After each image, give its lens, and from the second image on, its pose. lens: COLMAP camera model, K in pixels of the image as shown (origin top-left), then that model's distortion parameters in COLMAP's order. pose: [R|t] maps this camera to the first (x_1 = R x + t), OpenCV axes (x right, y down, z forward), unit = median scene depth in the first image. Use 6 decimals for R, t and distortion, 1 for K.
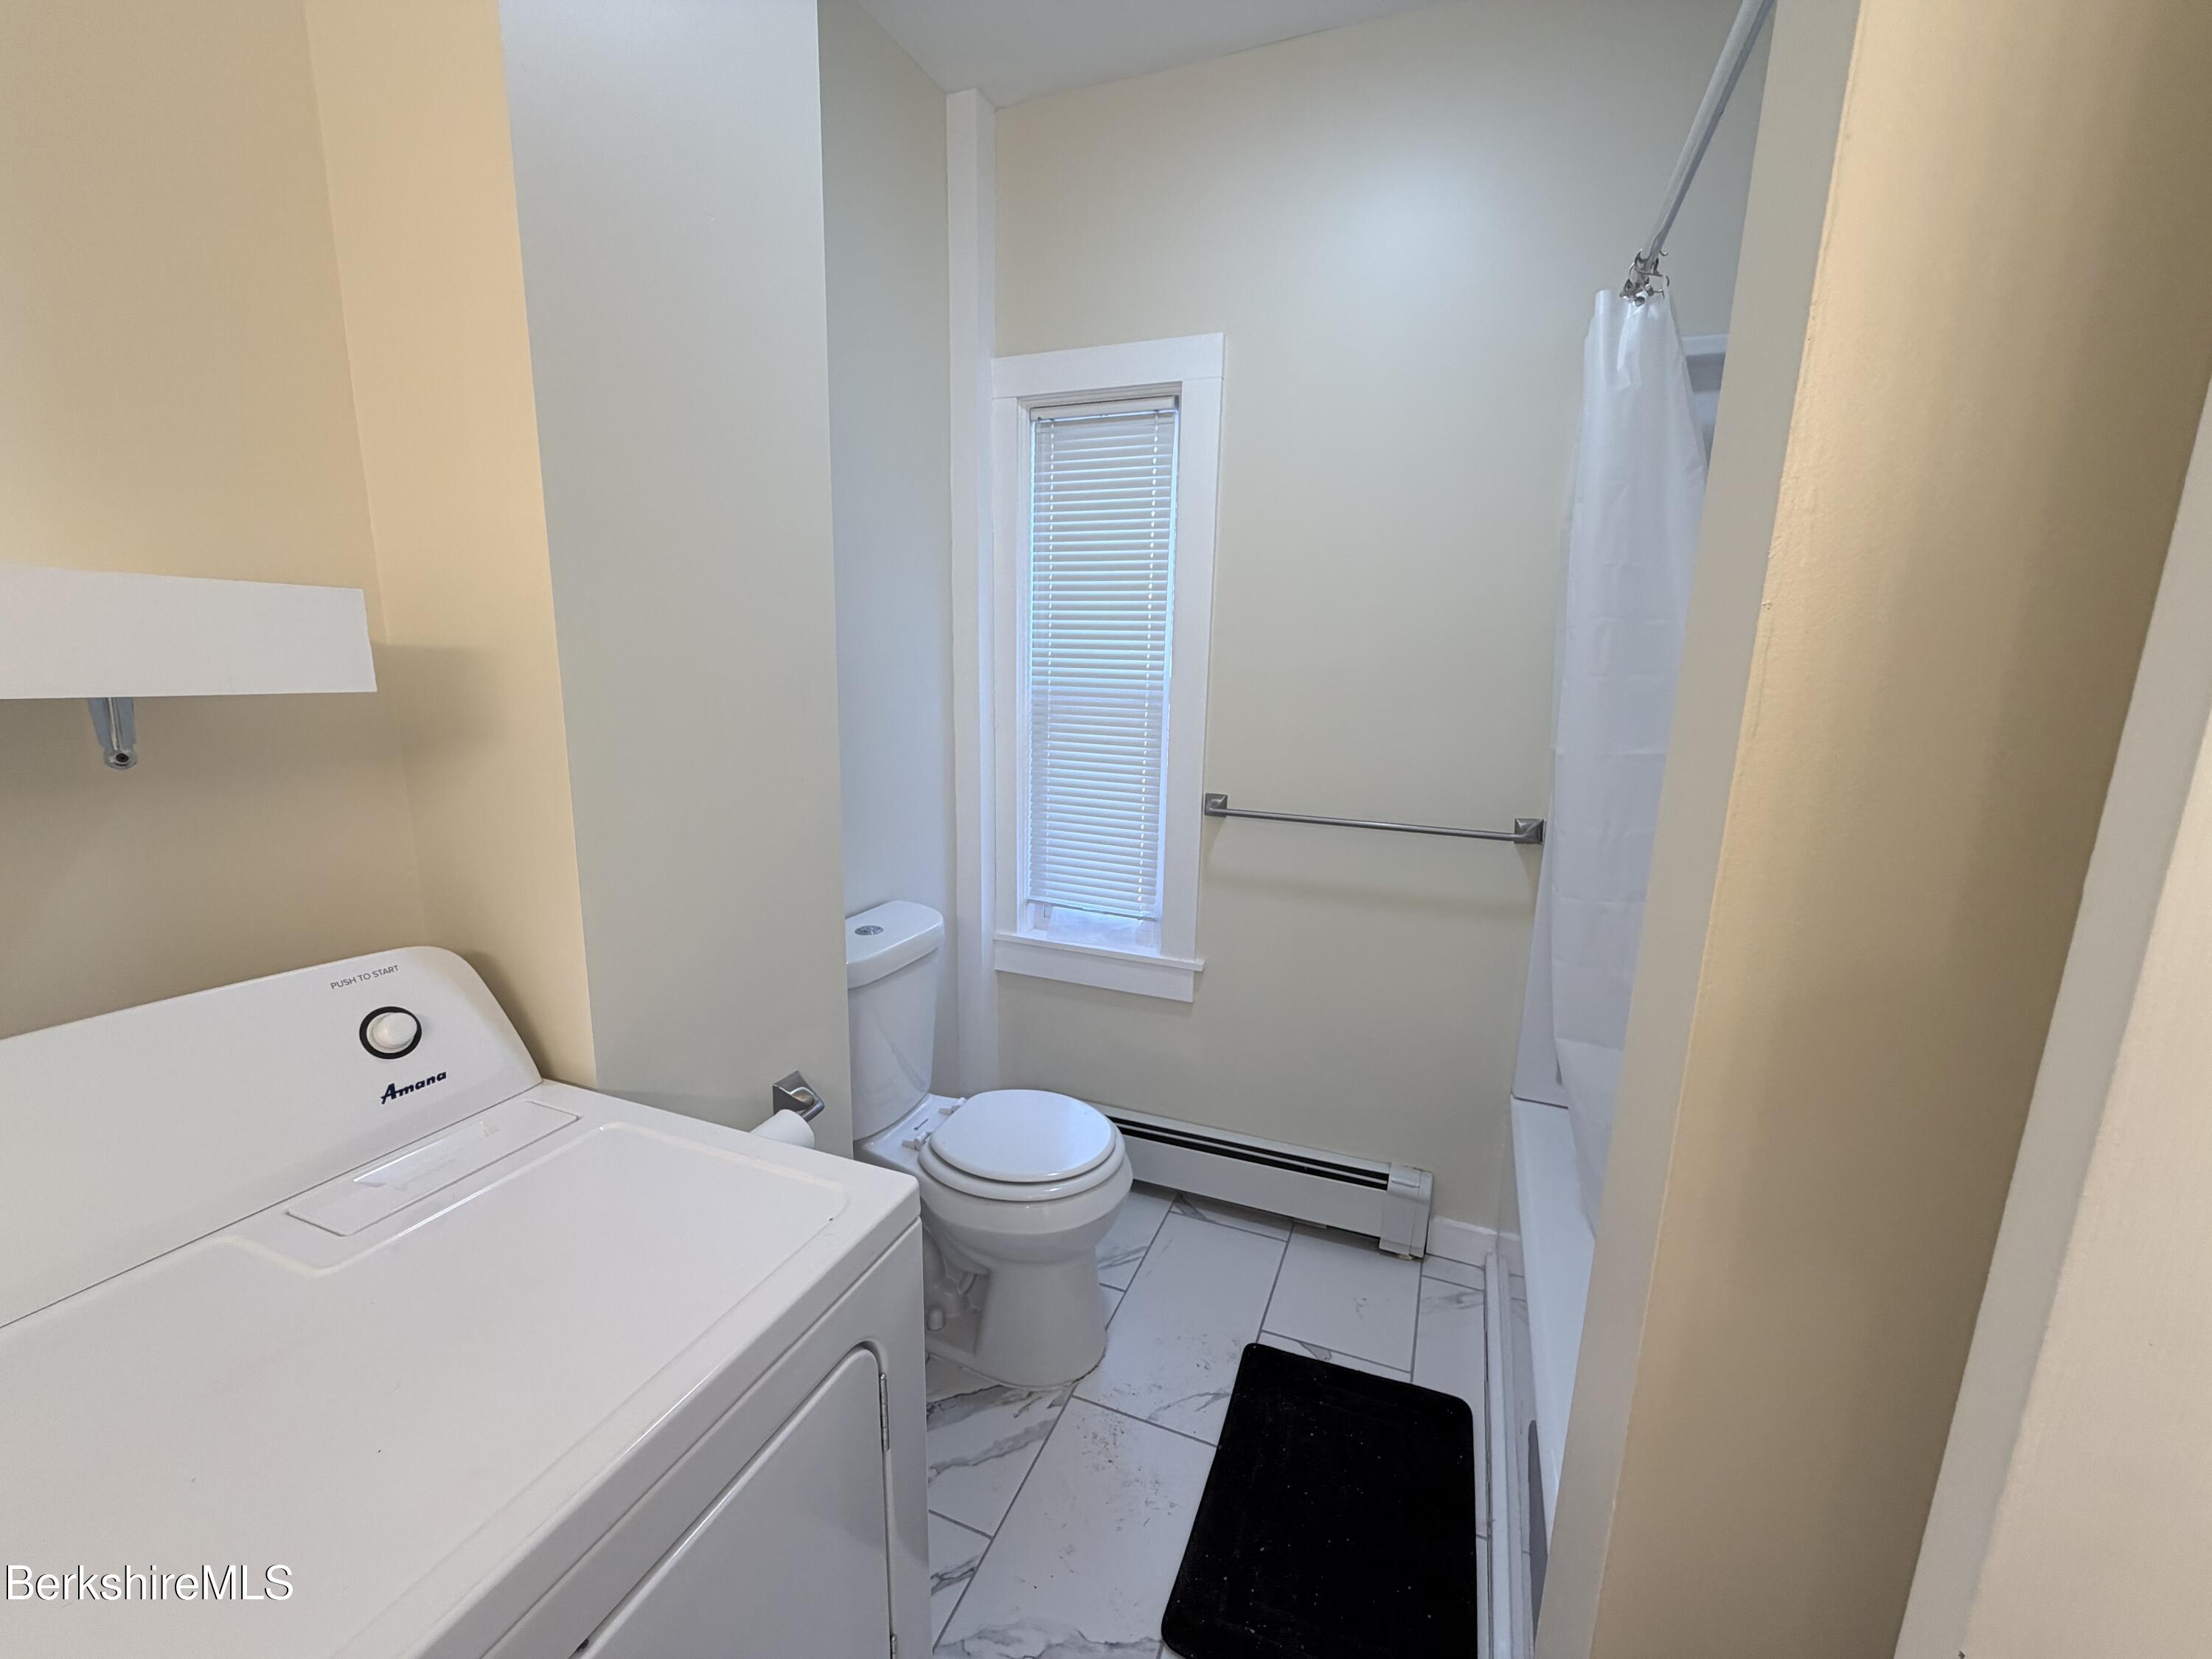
lens RADIAL K [[886.6, 0, 1101.9], [0, 886.6, 836.9], [0, 0, 1]] dist [-0.007379, 0.000025]
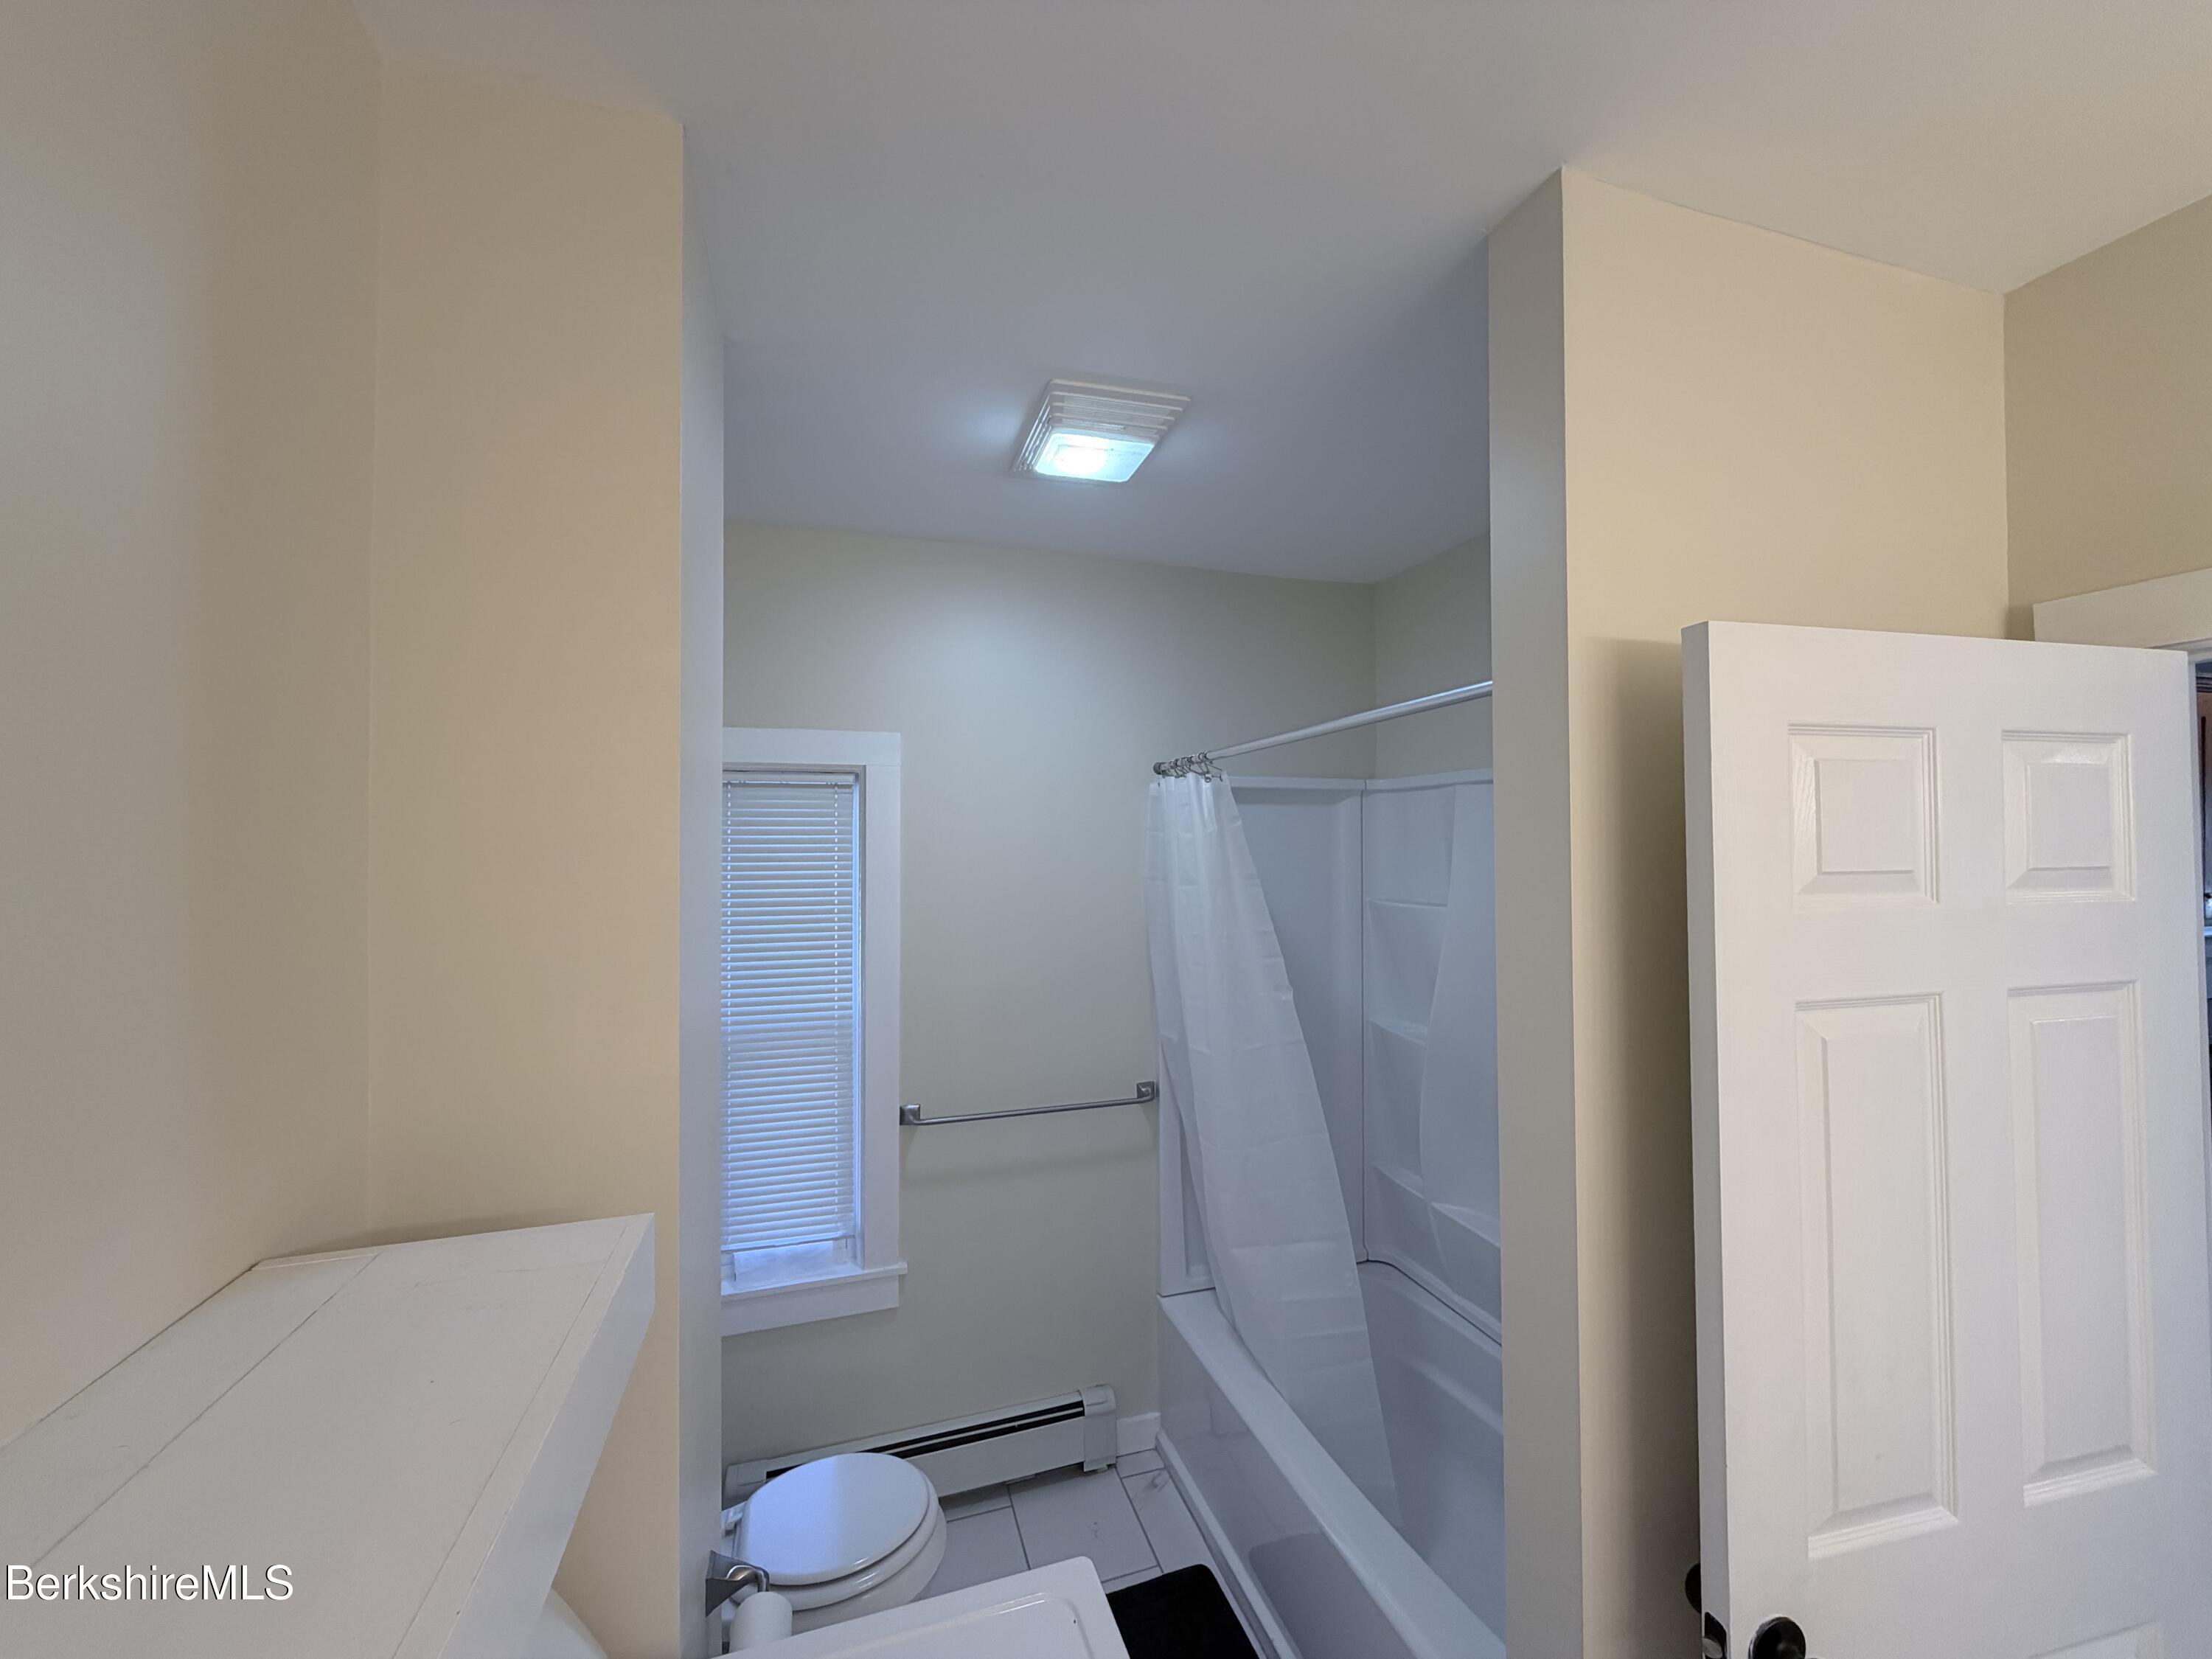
lens RADIAL K [[886.6, 0, 1109.8], [0, 886.6, 822.3], [0, 0, 1]] dist [-0.007379, 0.000025]
pose [[0.757876, -0.010713, 0.652311, -0.415643], [0.151203, 0.975525, -0.159650, -0.183593], [-0.634635, 0.219626, 0.740947, -0.080050]]
